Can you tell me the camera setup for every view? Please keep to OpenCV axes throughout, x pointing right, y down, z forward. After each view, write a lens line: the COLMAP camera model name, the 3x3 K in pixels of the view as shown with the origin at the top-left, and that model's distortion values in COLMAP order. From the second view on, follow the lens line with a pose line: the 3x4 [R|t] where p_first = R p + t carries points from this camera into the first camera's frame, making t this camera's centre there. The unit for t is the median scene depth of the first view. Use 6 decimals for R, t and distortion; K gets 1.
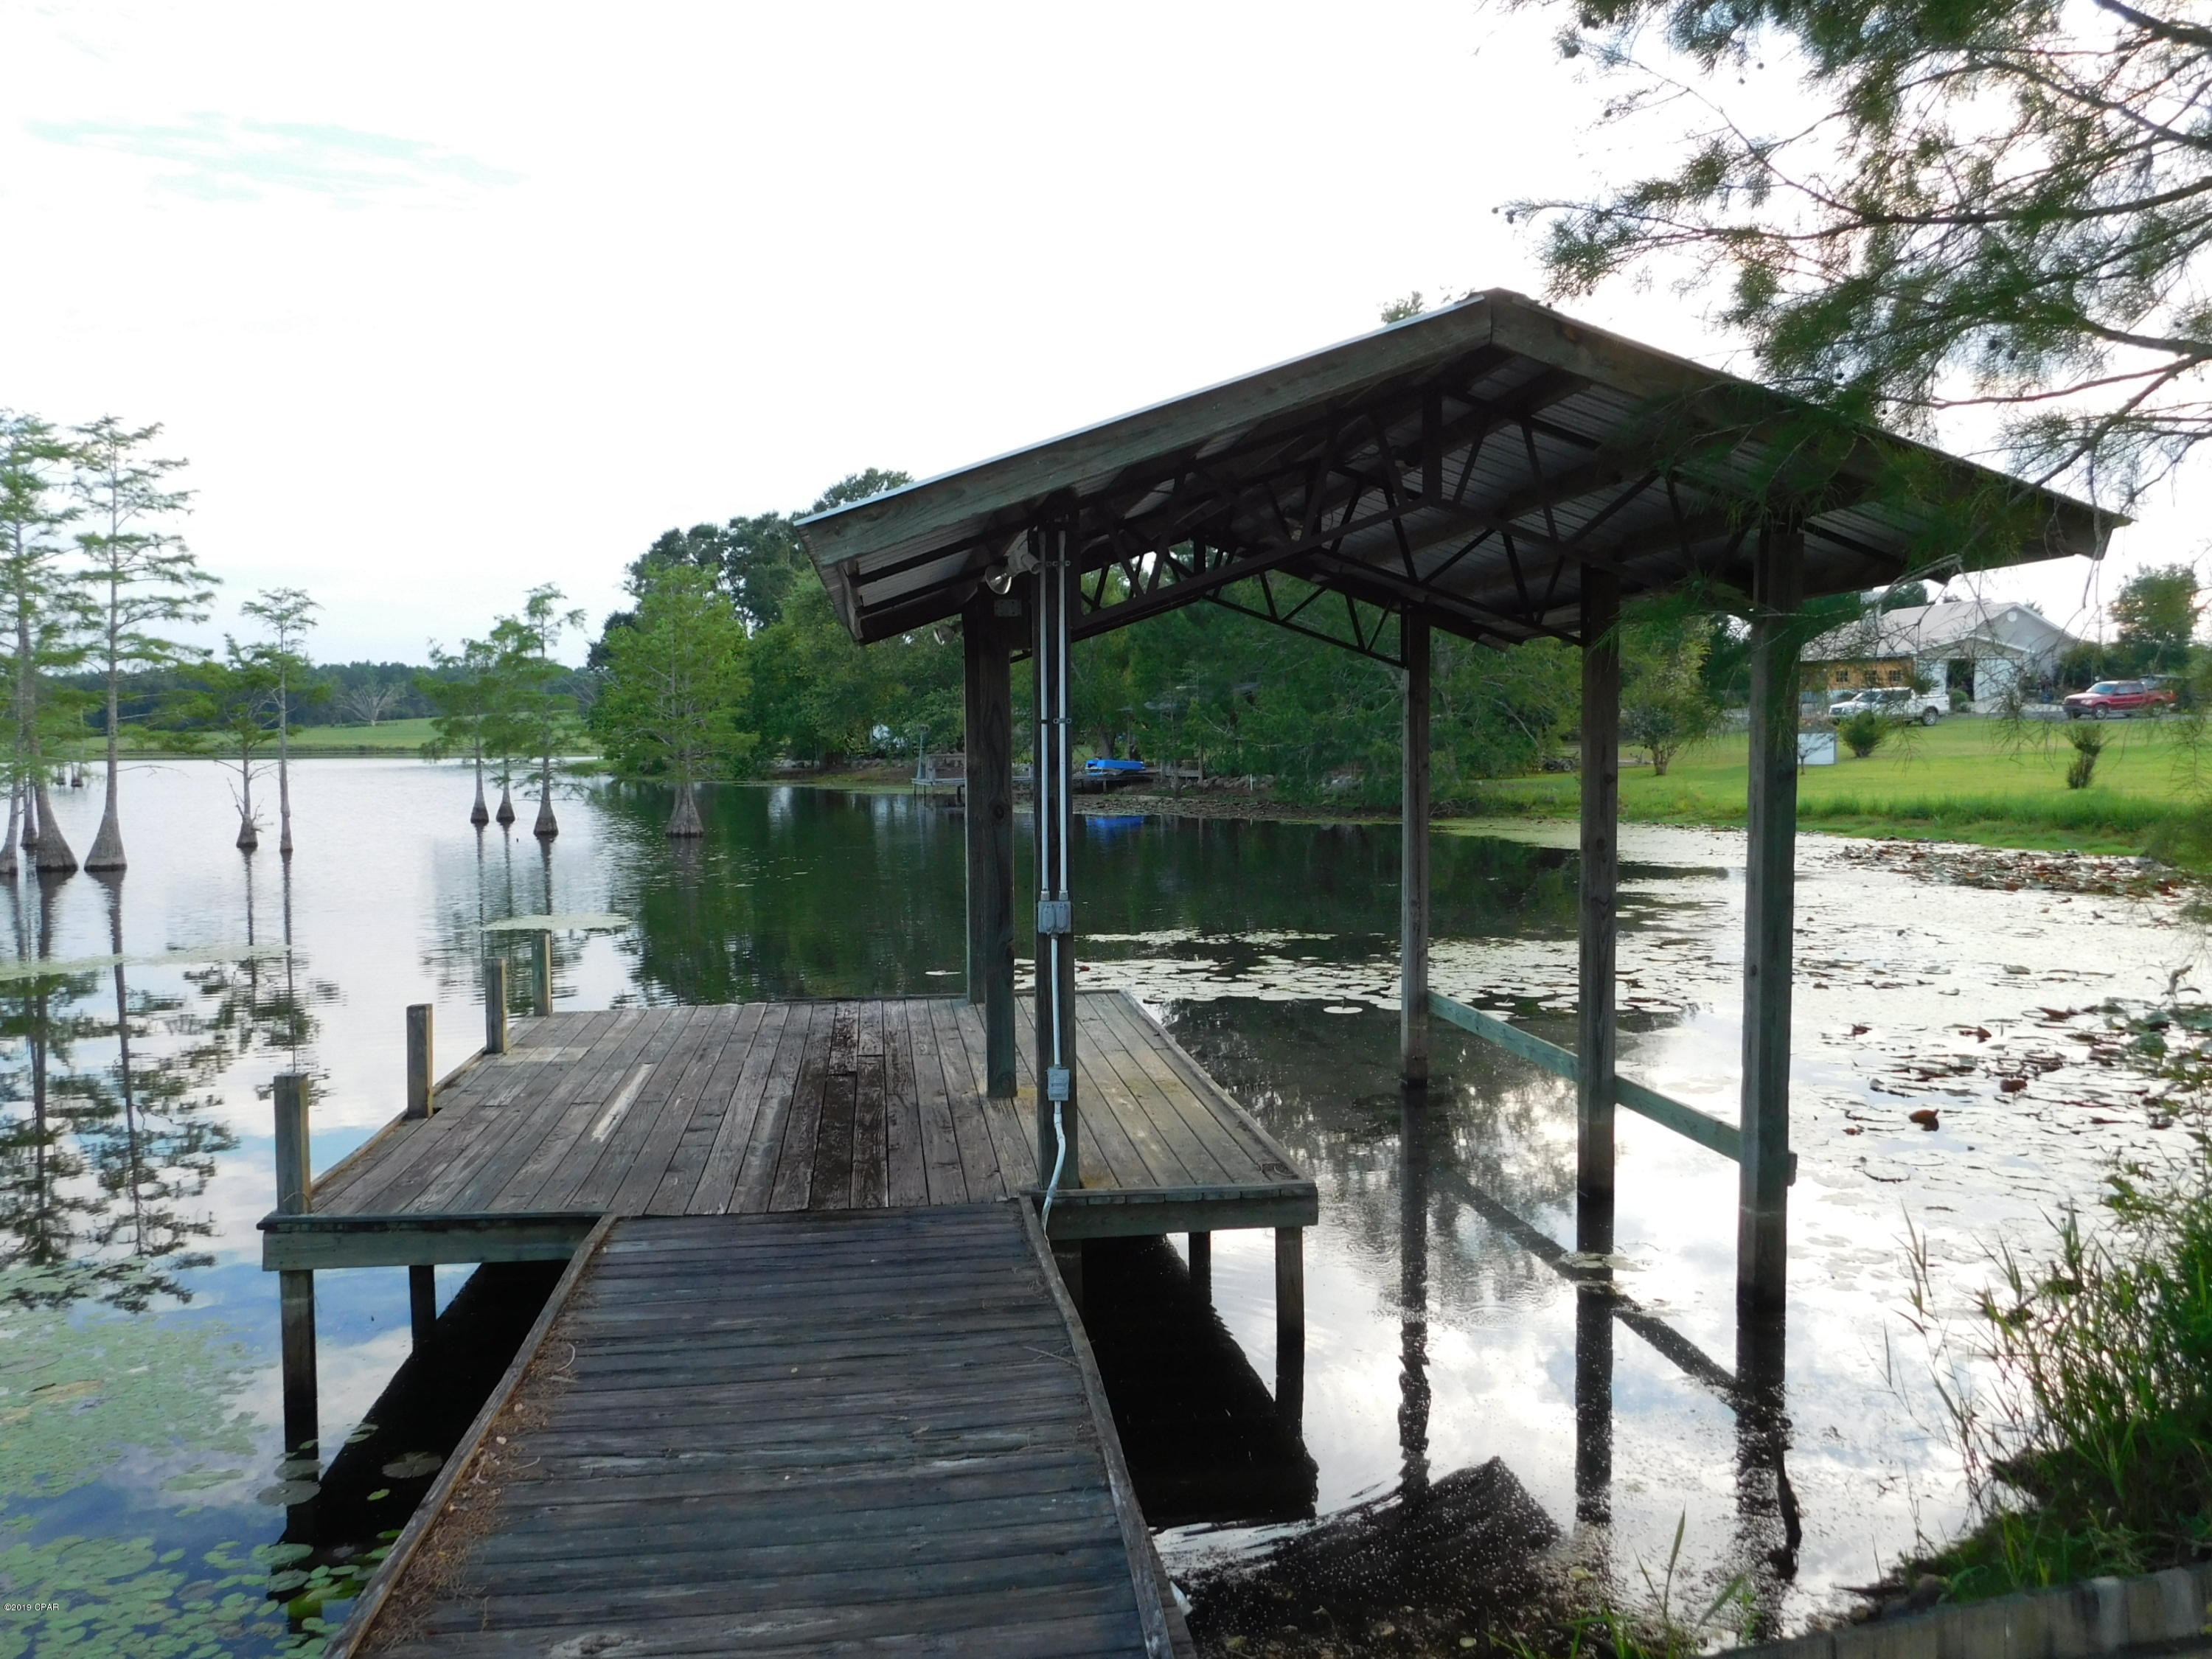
lens RADIAL K [[1772.5, 0, 1106.0], [0, 1772.5, 829.5], [0, 0, 1]] dist [0.006535, 0.001771]
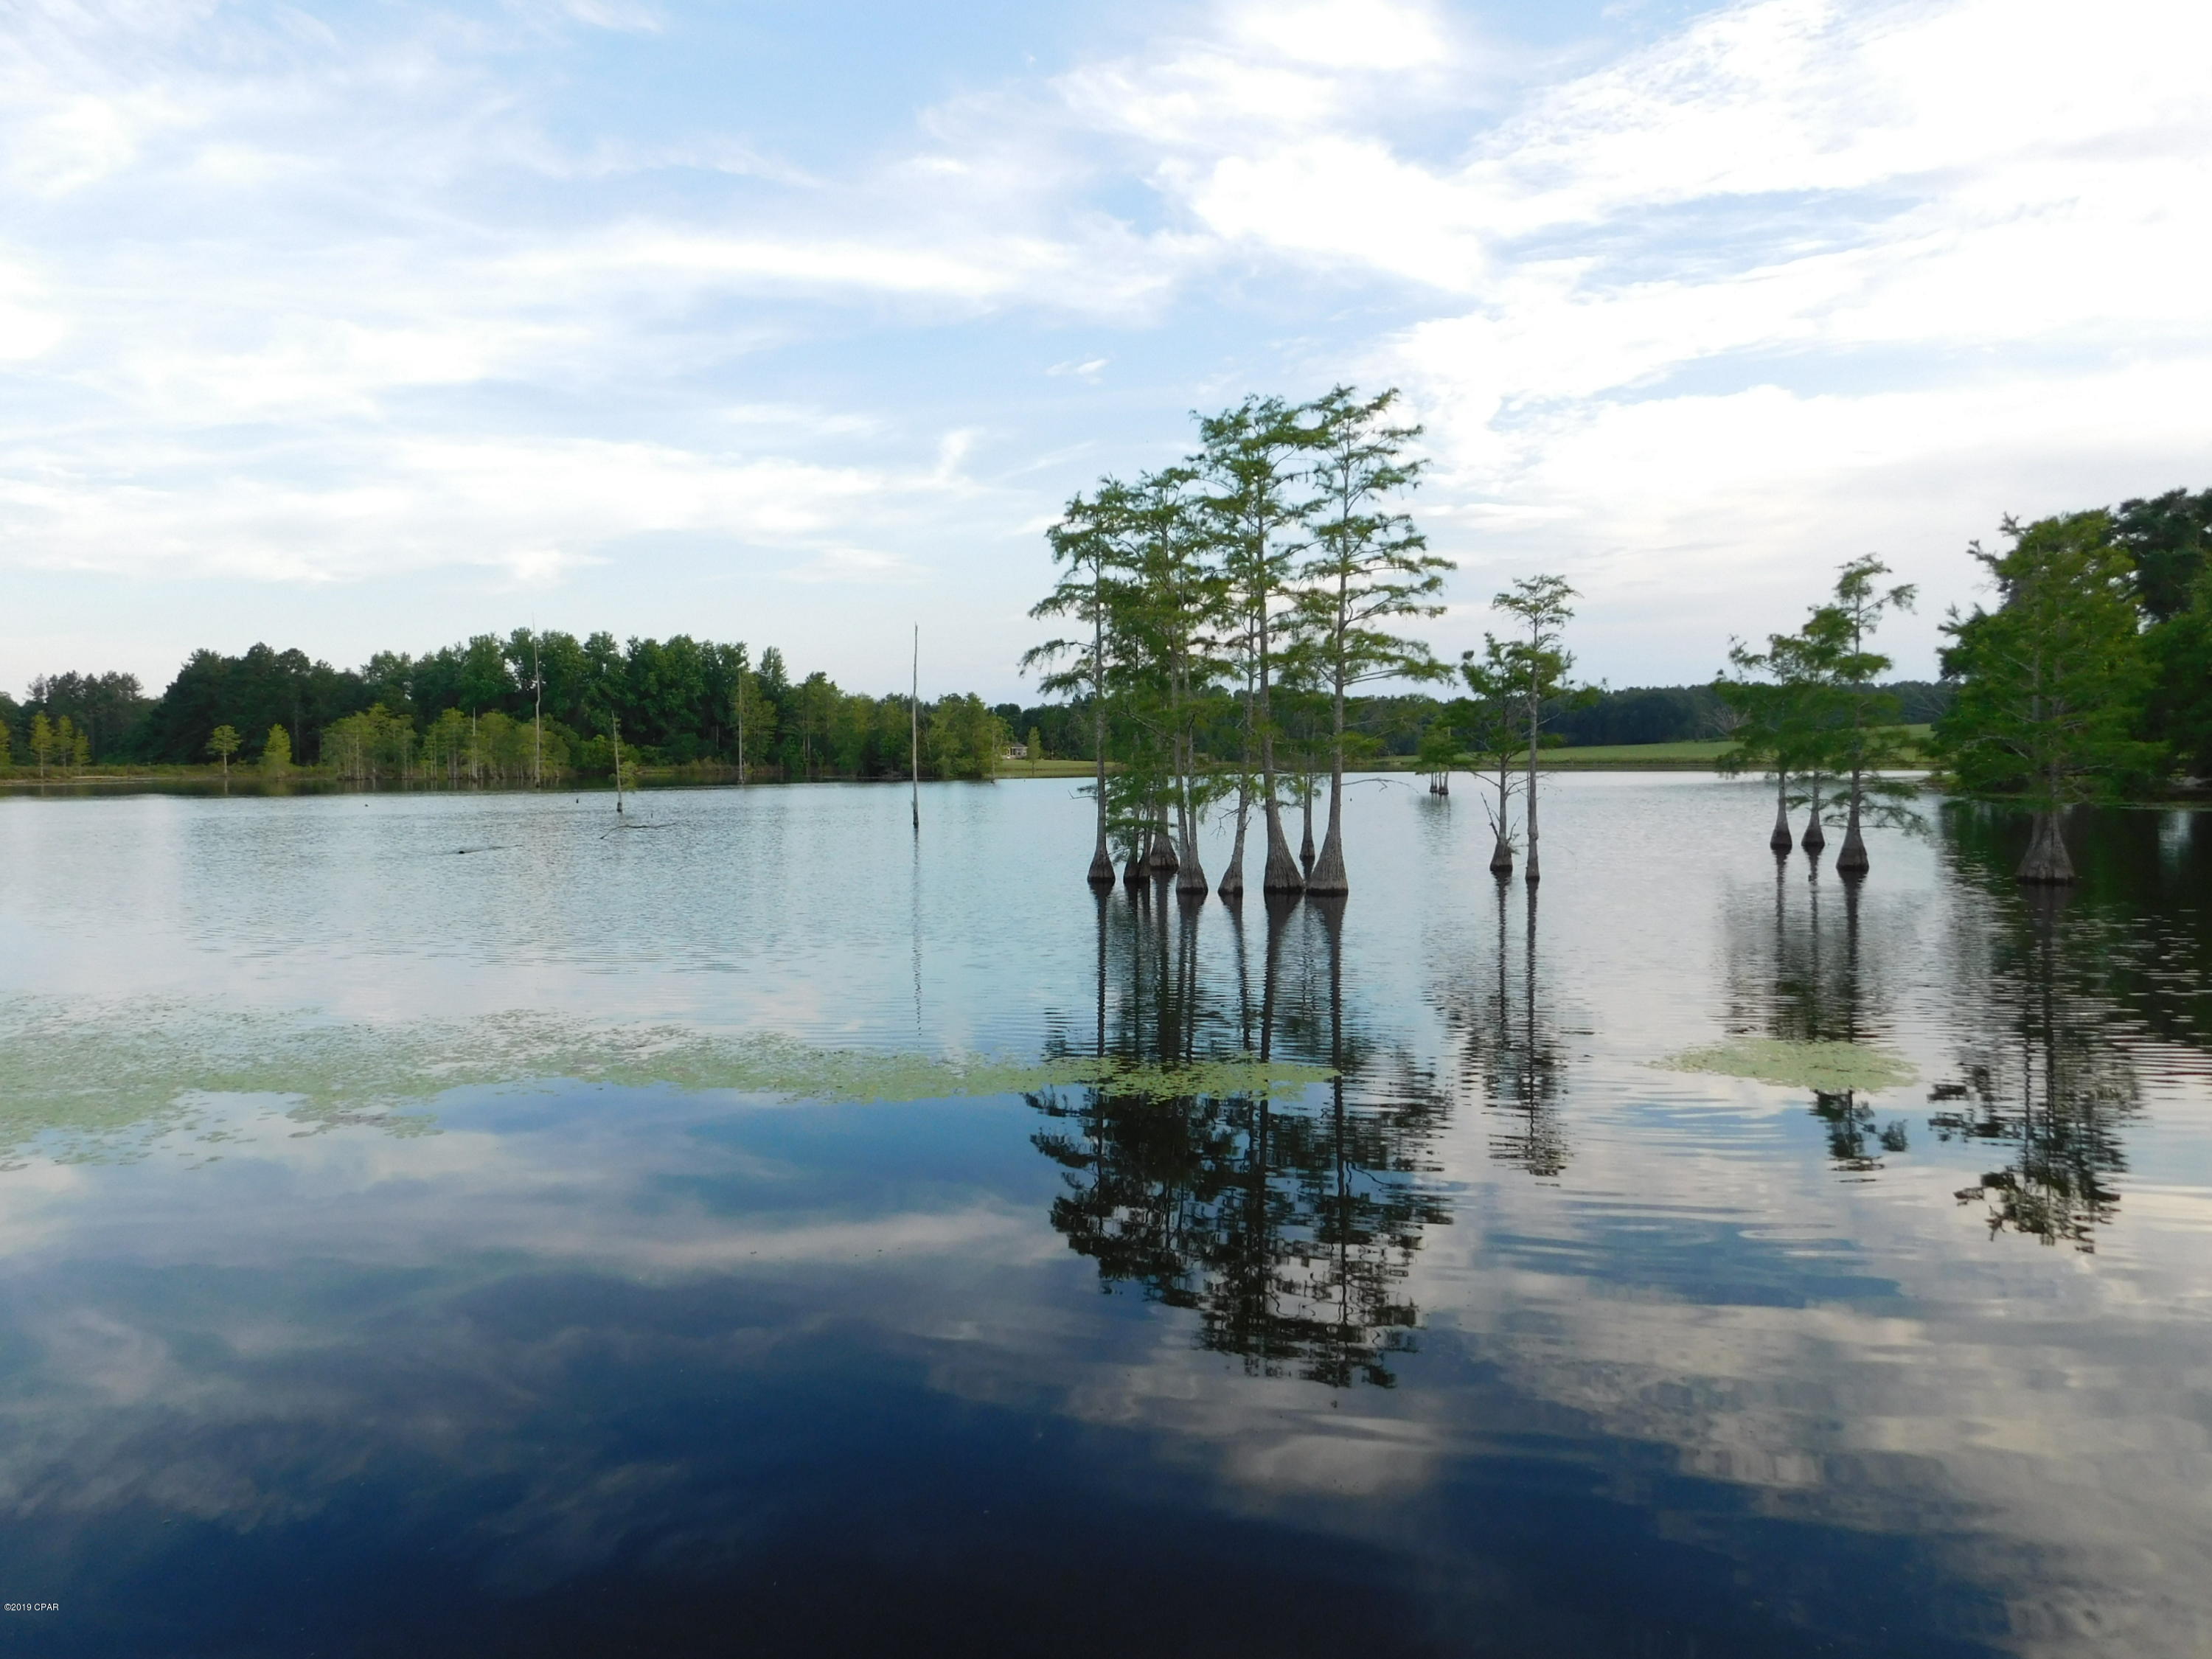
lens RADIAL K [[1598.1, 0, 1106.0], [0, 1598.1, 829.5], [0, 0, 1]] dist [-0.043058, 0.038565]
pose [[0.716090, 0.033671, -0.697196, -0.061776], [-0.035689, 0.999296, 0.011605, -0.012118], [0.697095, 0.016572, 0.716787, 0.265379]]
